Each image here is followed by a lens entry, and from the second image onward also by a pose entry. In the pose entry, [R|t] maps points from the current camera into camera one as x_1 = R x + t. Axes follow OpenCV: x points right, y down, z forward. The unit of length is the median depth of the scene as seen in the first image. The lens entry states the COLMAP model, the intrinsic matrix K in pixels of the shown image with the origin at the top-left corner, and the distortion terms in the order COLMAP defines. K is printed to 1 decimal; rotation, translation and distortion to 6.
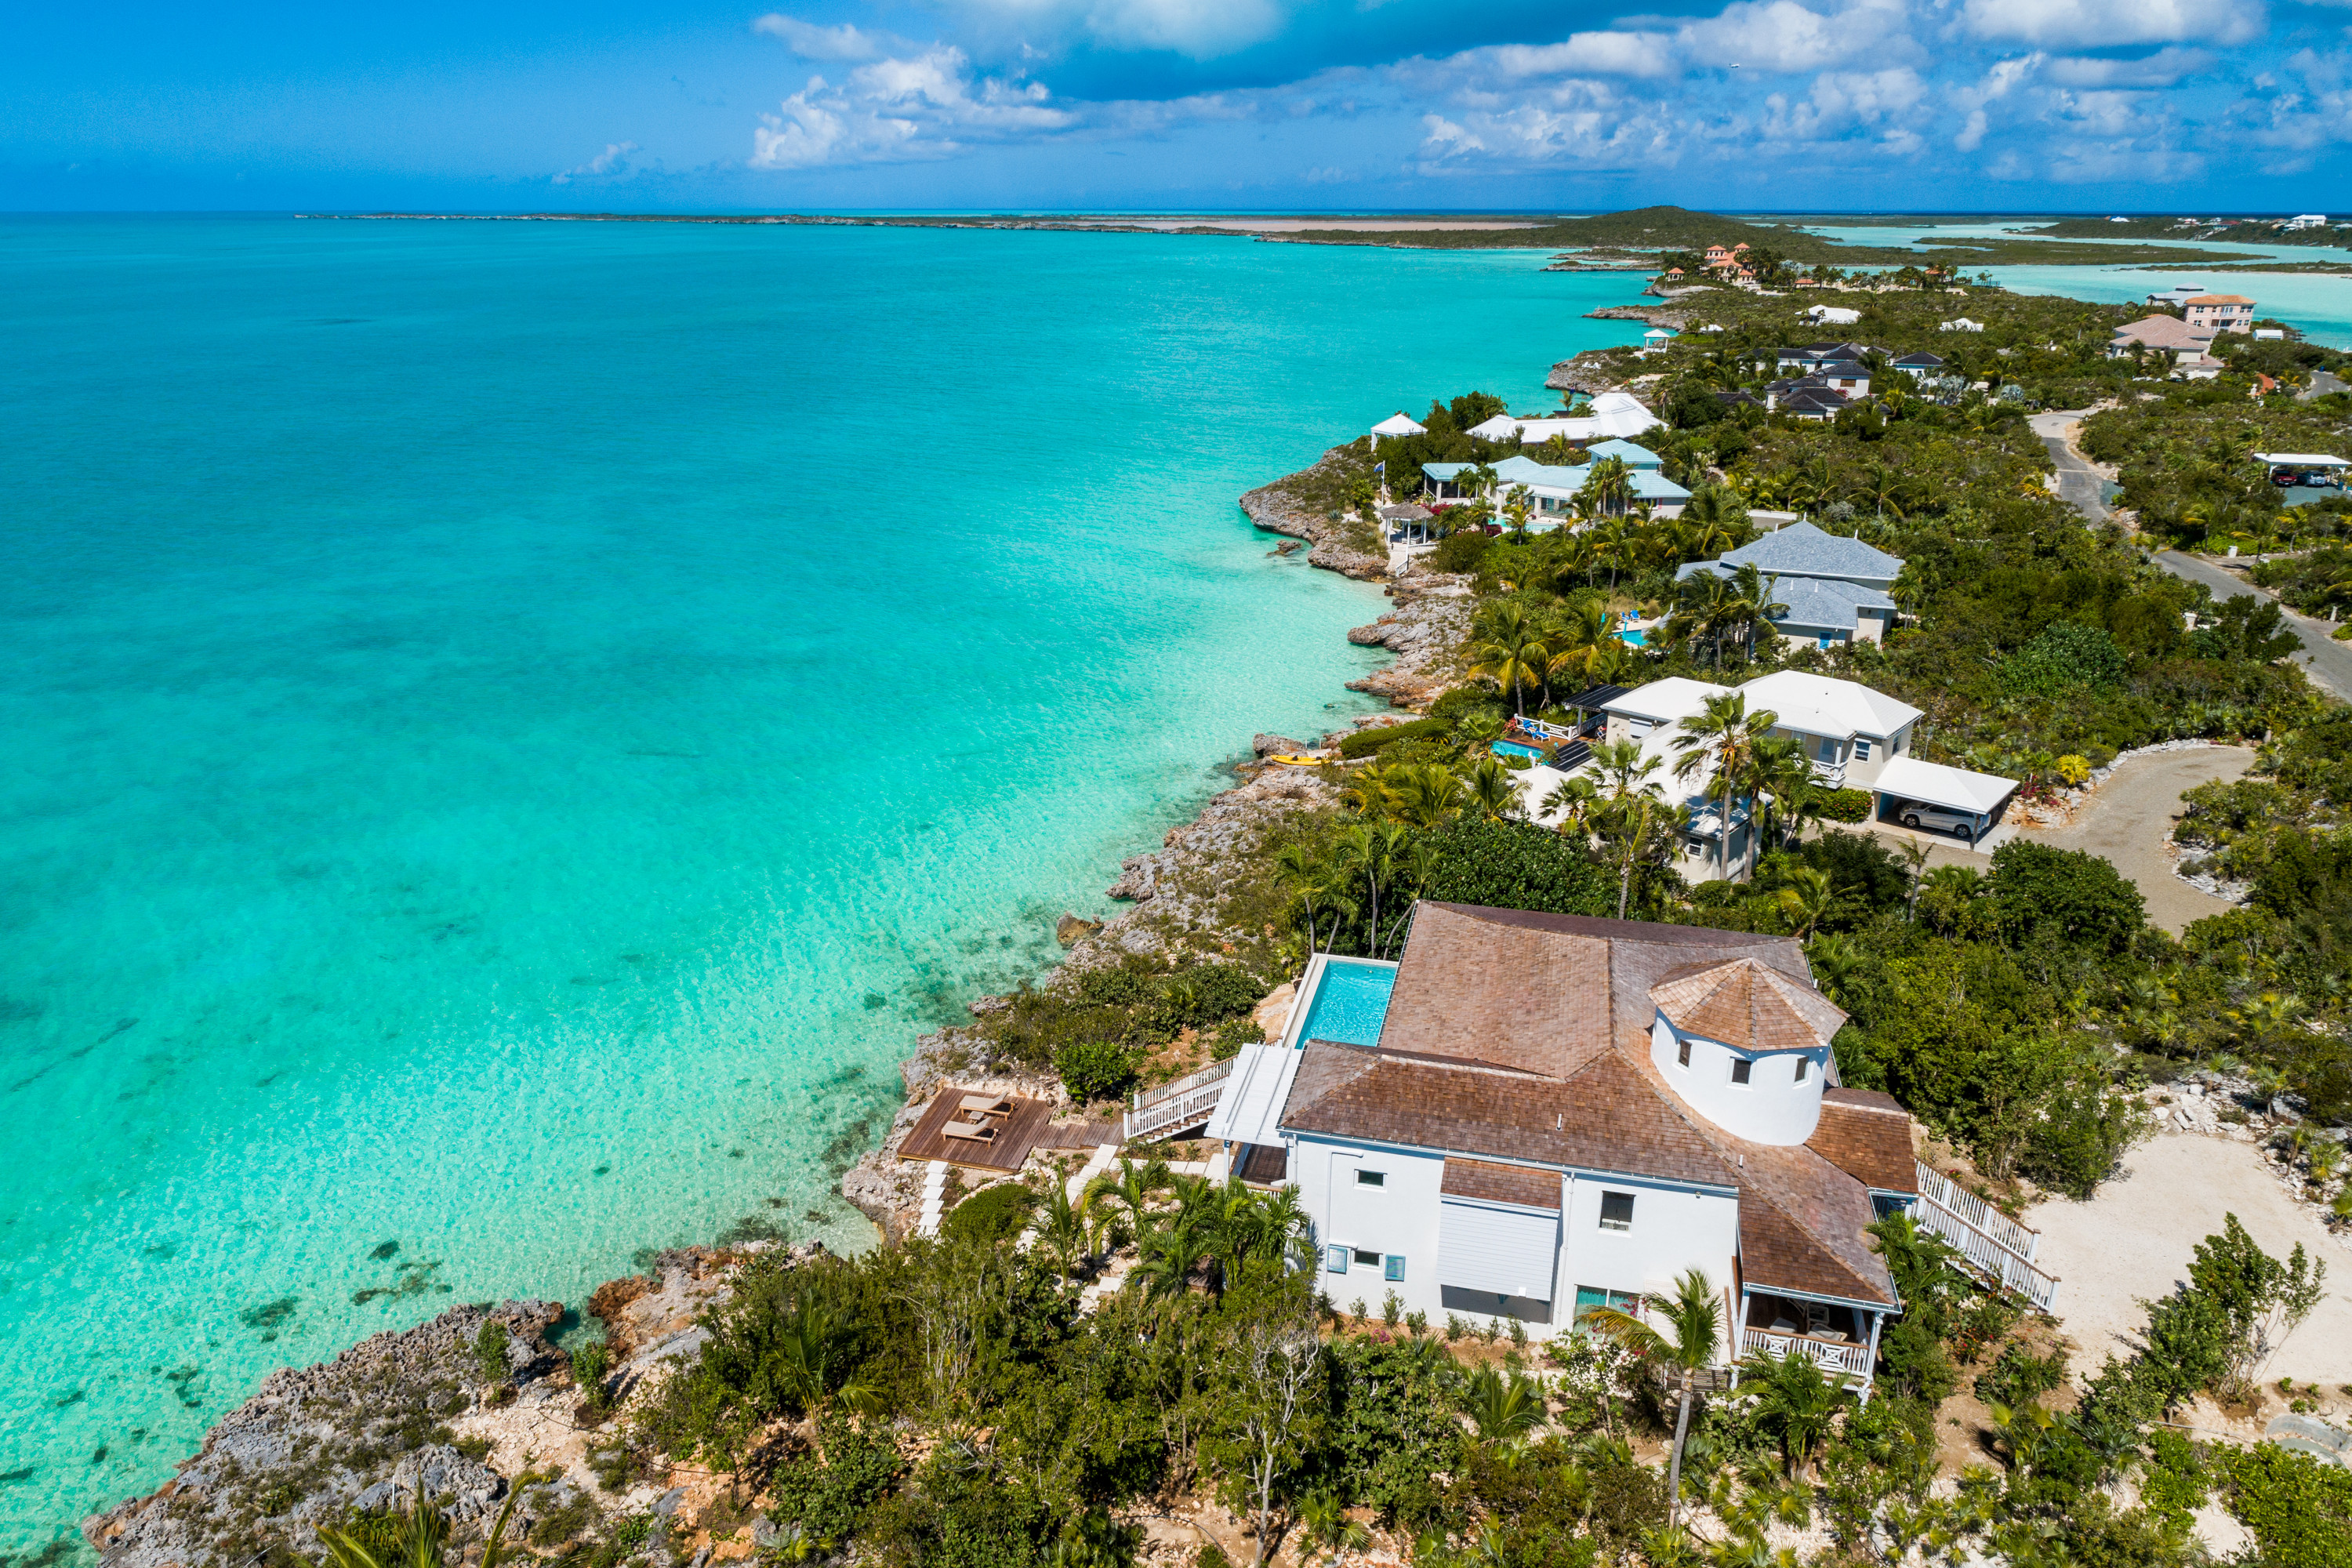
lens RADIAL K [[1601.7, 0, 1168.5], [0, 1601.7, 787.1], [0, 0, 1]] dist [-0.005200, 0.005436]
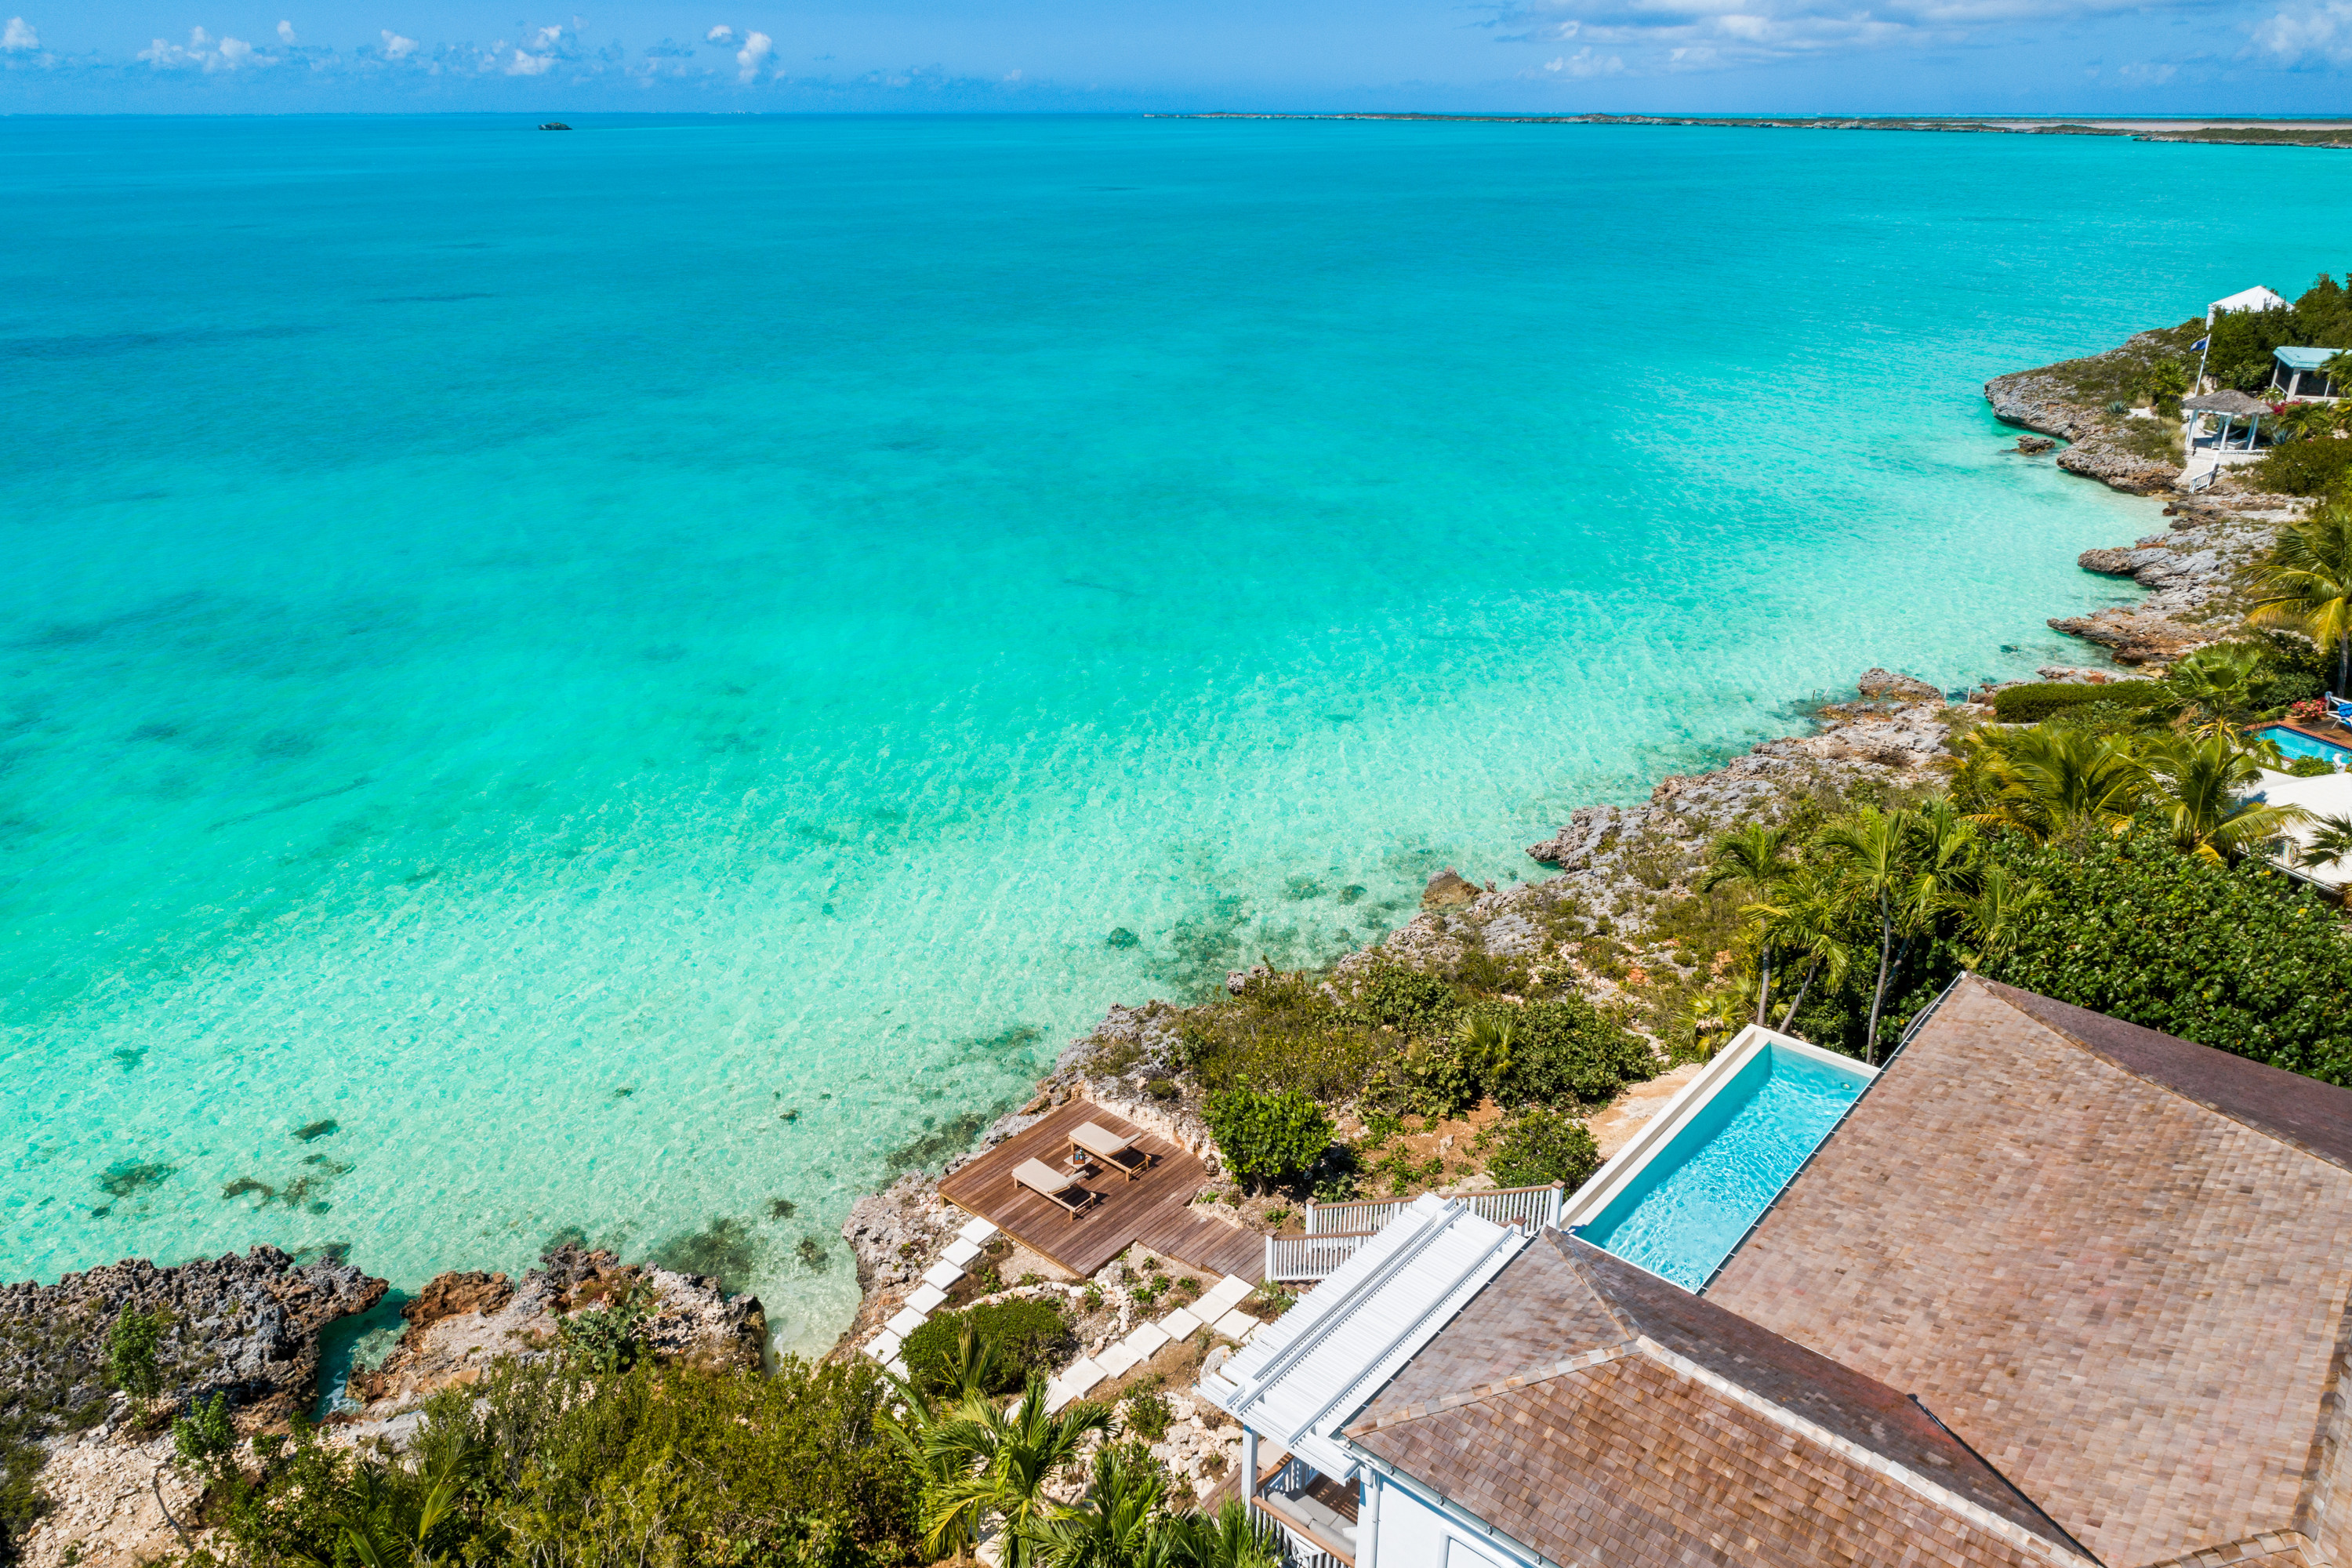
lens RADIAL K [[1601.7, 0, 1170.7], [0, 1601.7, 781.6], [0, 0, 1]] dist [-0.005200, 0.005436]
pose [[0.894961, 0.172176, -0.411582, 0.065105], [-0.151748, 0.985005, 0.082088, 0.003472], [0.419544, -0.011009, 0.907668, 0.218650]]
